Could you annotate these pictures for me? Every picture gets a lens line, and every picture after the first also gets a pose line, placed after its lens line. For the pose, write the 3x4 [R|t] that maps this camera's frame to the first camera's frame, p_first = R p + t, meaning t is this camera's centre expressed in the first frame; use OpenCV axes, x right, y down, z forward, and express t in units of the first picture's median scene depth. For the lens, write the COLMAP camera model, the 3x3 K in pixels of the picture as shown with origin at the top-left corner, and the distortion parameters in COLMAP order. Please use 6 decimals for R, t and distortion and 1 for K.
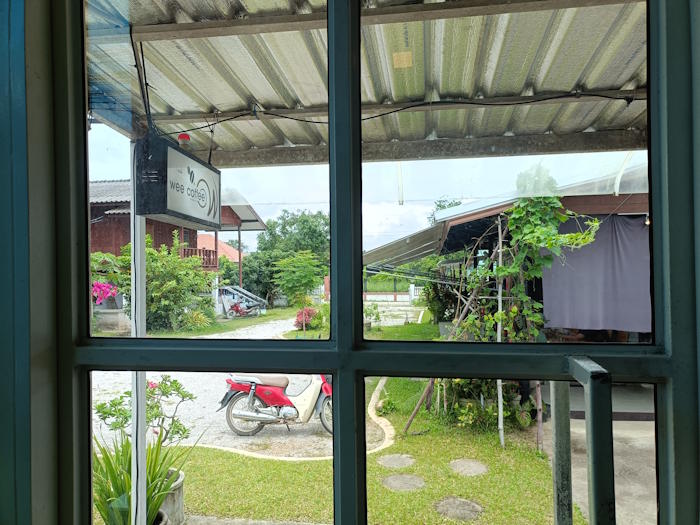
lens RADIAL K [[521.7, 0, 352.9], [0, 521.7, 263.4], [0, 0, 1]] dist [0.024588, -0.012304]
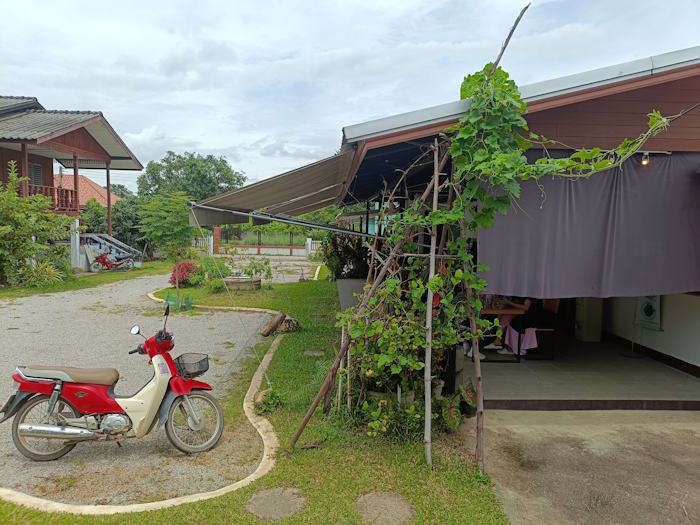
lens RADIAL K [[521.7, 0, 351.0], [0, 521.7, 263.5], [0, 0, 1]] dist [0.024588, -0.012304]
pose [[0.981112, 0.016874, 0.192705, 0.036607], [-0.033785, 0.995824, 0.084810, 0.018548], [-0.190469, -0.089718, 0.977585, 0.310794]]
